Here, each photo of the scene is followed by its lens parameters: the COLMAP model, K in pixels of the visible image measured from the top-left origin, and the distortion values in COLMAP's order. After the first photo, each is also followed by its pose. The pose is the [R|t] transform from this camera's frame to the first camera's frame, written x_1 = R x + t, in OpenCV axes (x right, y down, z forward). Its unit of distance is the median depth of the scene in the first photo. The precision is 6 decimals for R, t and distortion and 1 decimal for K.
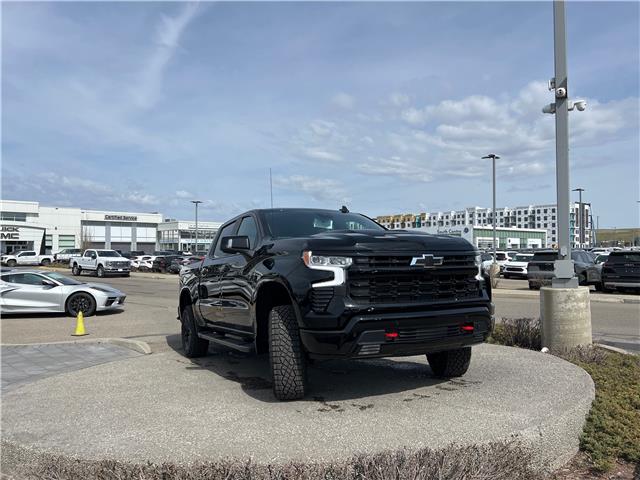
lens RADIAL K [[505.6, 0, 320.0], [0, 505.6, 240.0], [0, 0, 1]] dist [0.048071, -0.054435]
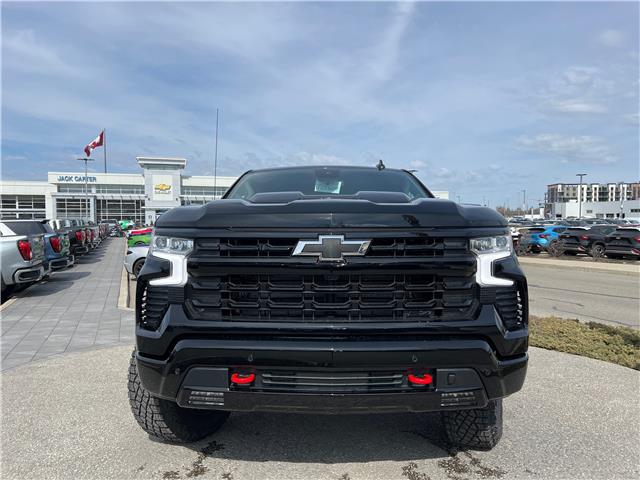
lens RADIAL K [[505.6, 0, 320.0], [0, 505.6, 240.0], [0, 0, 1]] dist [0.048071, -0.054435]
pose [[0.882469, 0.013199, -0.470186, 0.061194], [0.014419, 0.998377, 0.055089, 0.000515], [0.470150, -0.055394, 0.880846, 0.070480]]
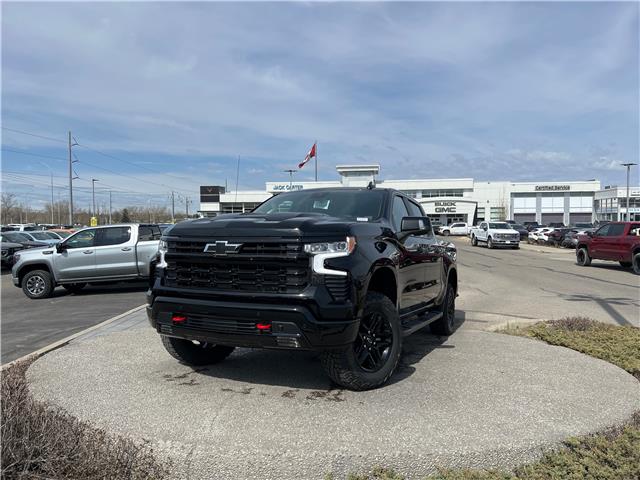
lens RADIAL K [[511.8, 0, 352.0], [0, 511.8, 146.7], [0, 0, 1]] dist [0.006508, 0.000198]
pose [[0.631638, -0.115345, -0.766635, 0.157591], [0.022588, 0.991188, -0.130520, -0.002453], [0.774934, 0.065124, 0.628678, 0.074975]]
